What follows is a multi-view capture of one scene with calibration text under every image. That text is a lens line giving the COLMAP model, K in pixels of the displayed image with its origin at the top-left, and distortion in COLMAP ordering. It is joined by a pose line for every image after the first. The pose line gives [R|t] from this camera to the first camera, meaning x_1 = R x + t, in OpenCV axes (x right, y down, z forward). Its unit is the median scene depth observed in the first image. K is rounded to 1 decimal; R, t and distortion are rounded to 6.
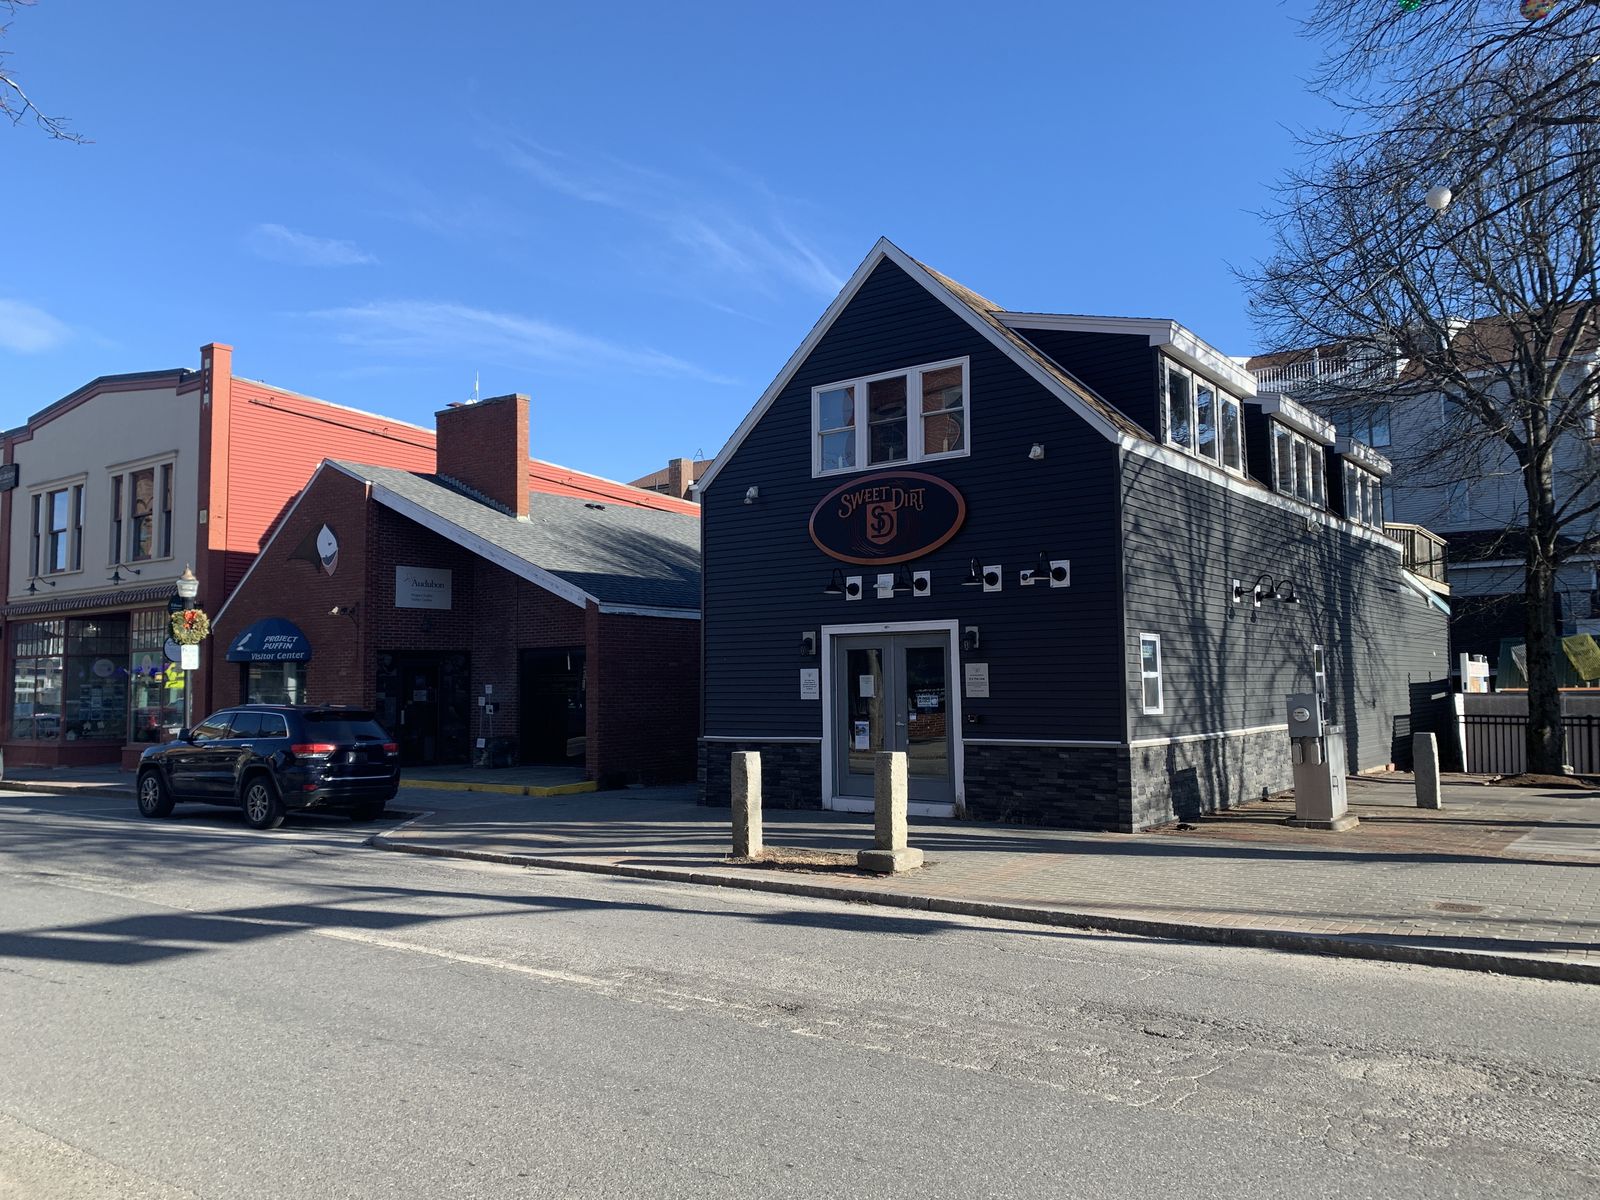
lens RADIAL K [[1235.3, 0, 823.0], [0, 1235.3, 602.6], [0, 0, 1]] dist [0.054728, -0.006013]
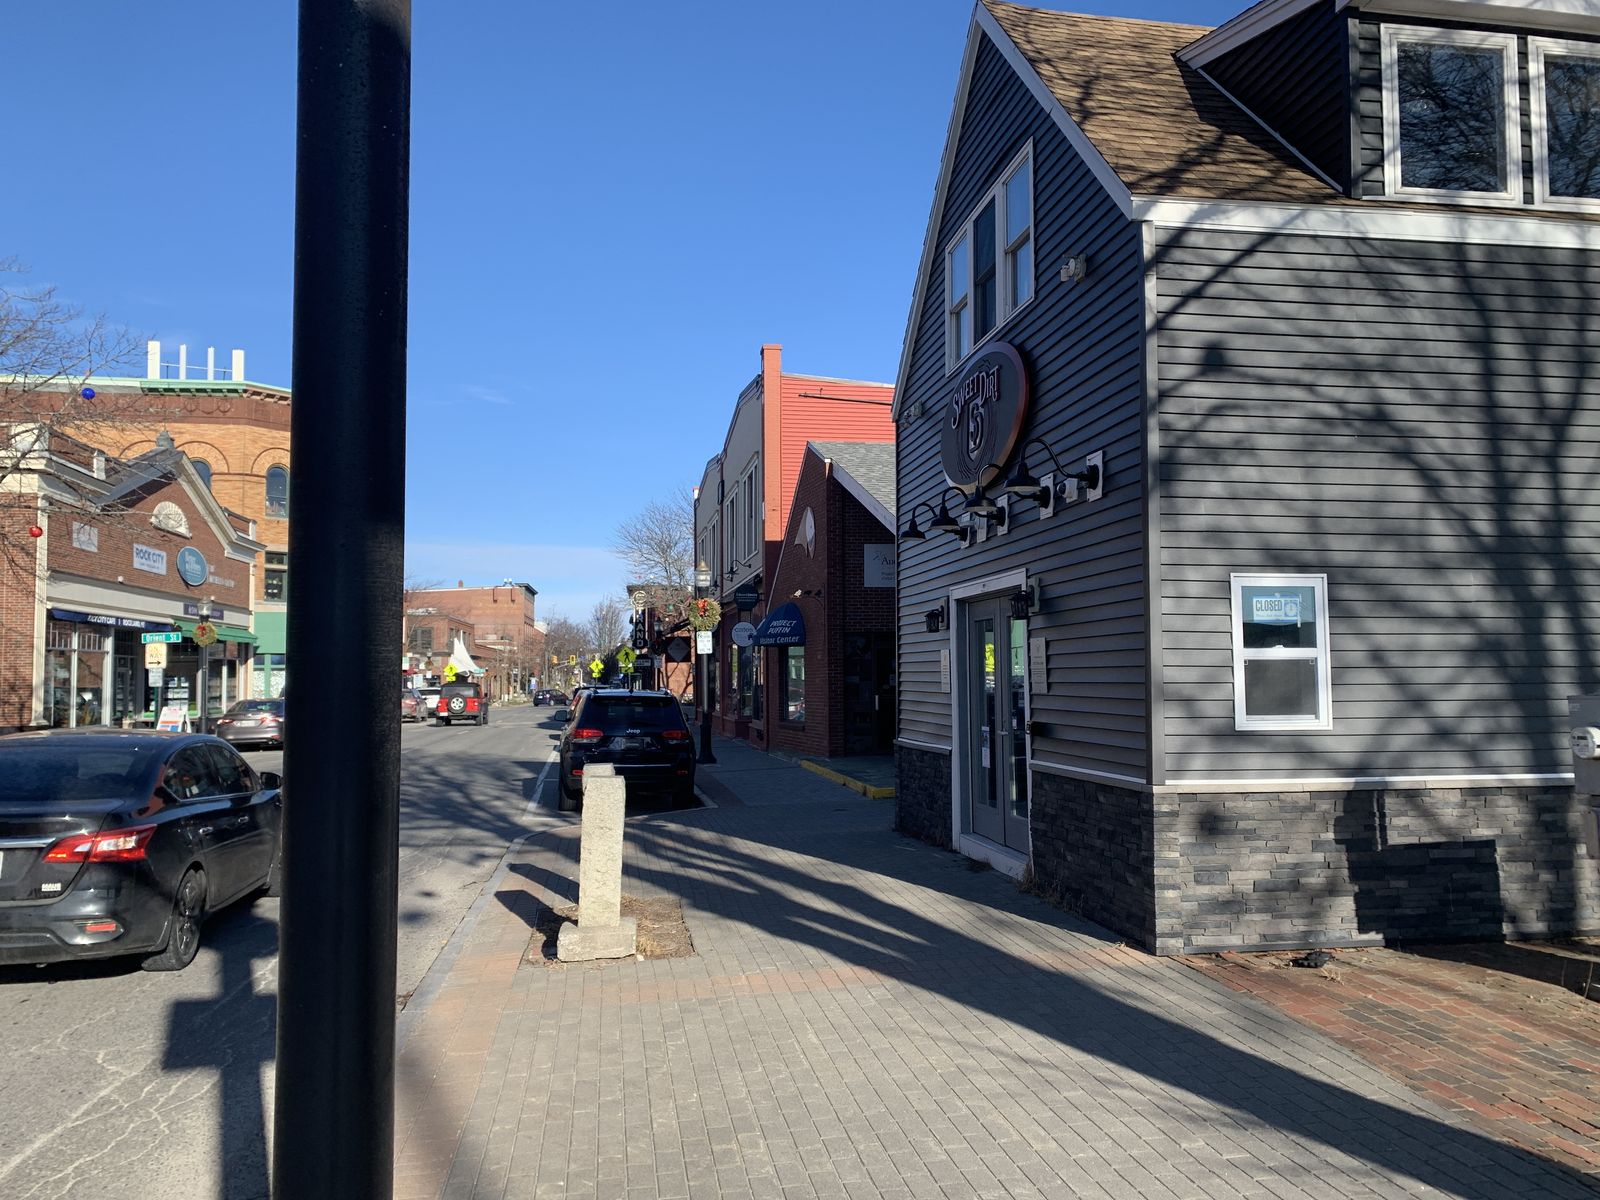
lens RADIAL K [[1235.3, 0, 823.0], [0, 1235.3, 602.6], [0, 0, 1]] dist [0.054728, -0.006013]
pose [[0.726695, -0.037574, -0.685932, 0.455432], [0.047752, 0.998851, -0.004125, 0.029013], [0.685299, -0.029757, 0.727654, 0.469251]]
